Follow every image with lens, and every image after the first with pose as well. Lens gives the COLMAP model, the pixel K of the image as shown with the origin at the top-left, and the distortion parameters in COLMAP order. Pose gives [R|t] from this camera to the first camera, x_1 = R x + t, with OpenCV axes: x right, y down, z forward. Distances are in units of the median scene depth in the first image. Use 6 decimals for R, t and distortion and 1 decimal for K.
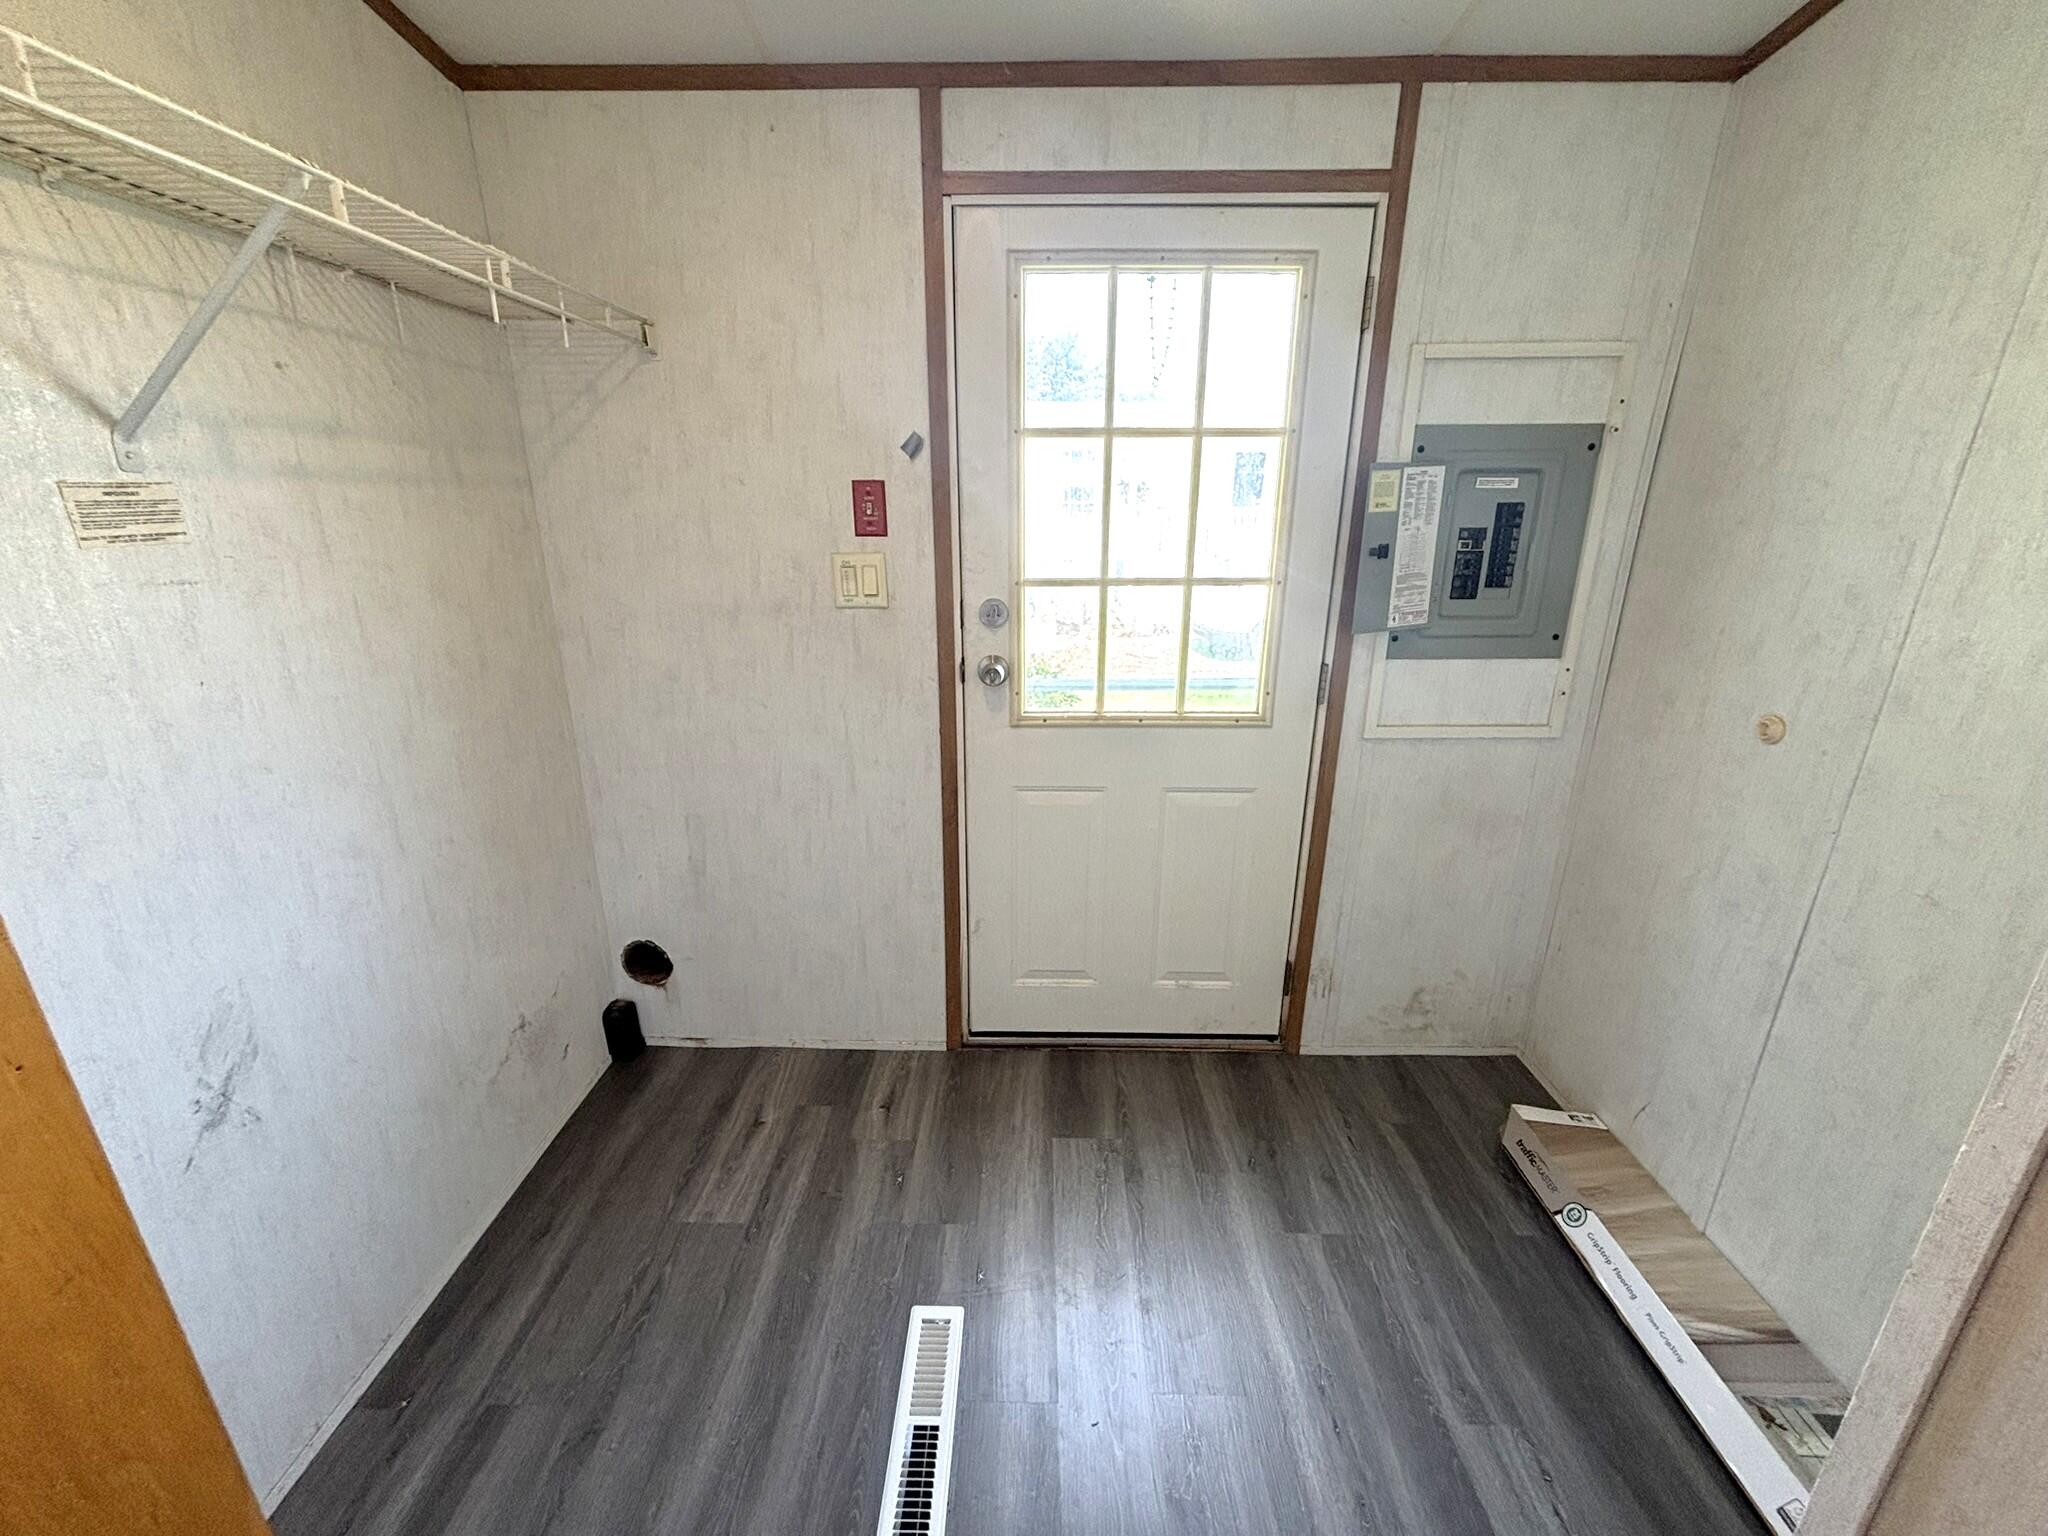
lens RADIAL K [[823.3, 0, 1024.0], [0, 823.3, 768.0], [0, 0, 1]] dist [-0.001212, -0.000255]
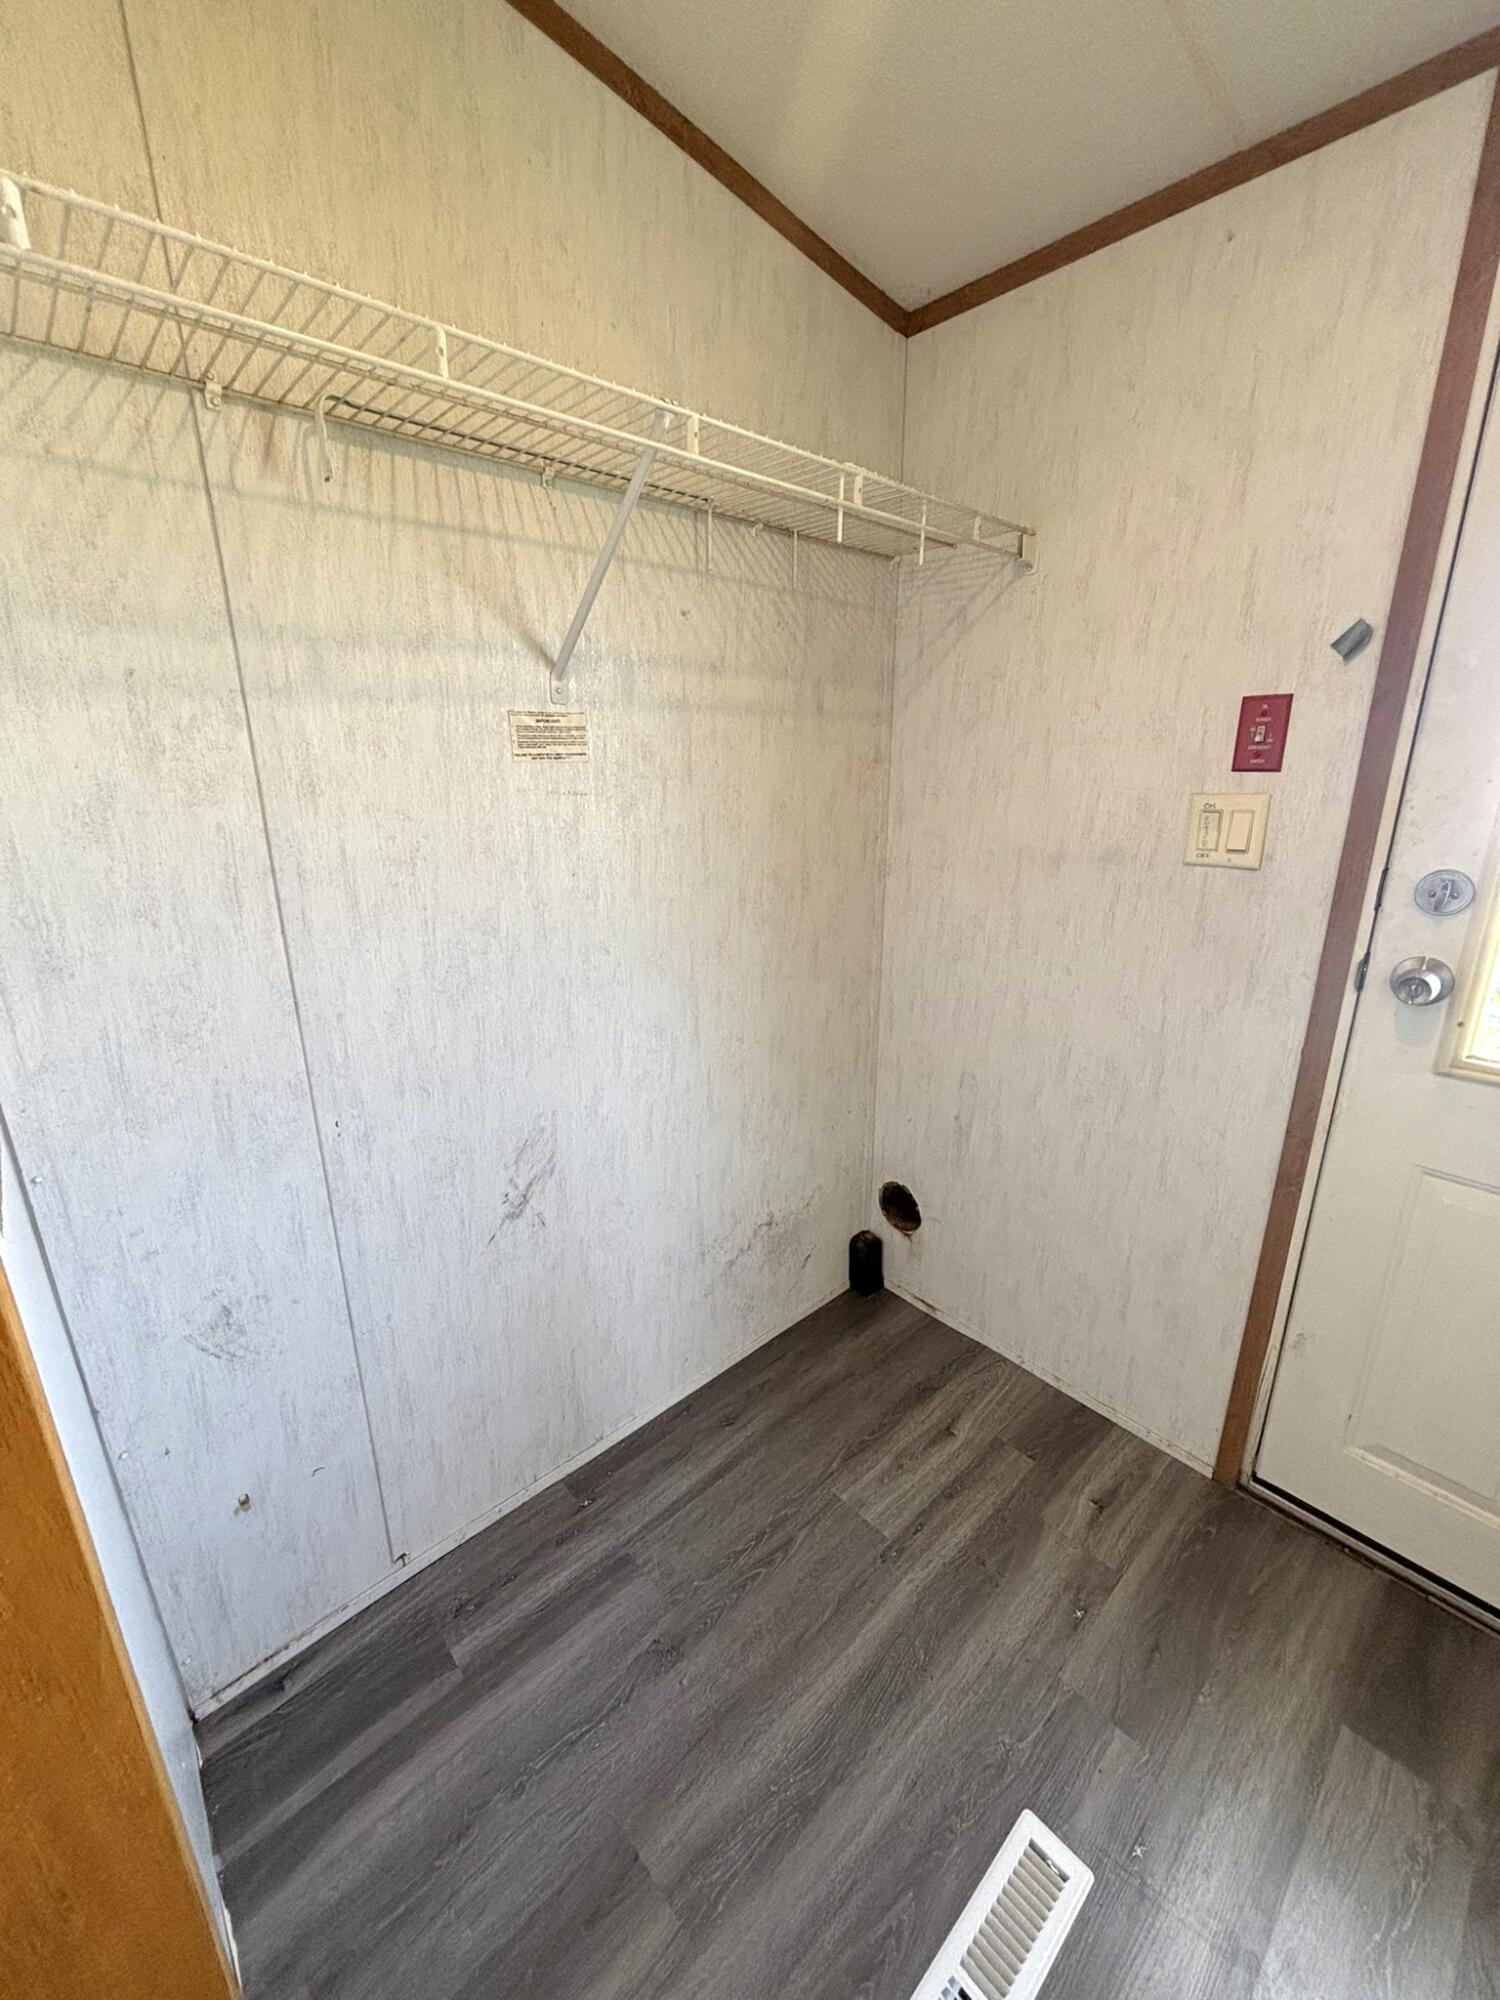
lens RADIAL K [[806.3, 0, 755.6], [0, 806.3, 995.0], [0, 0, 1]] dist [-0.009964, 0.005761]
pose [[0.690689, 0.198480, -0.695381, 0.045784], [-0.216748, 0.974207, 0.062779, -0.038175], [0.689905, 0.107361, 0.715894, 0.214237]]
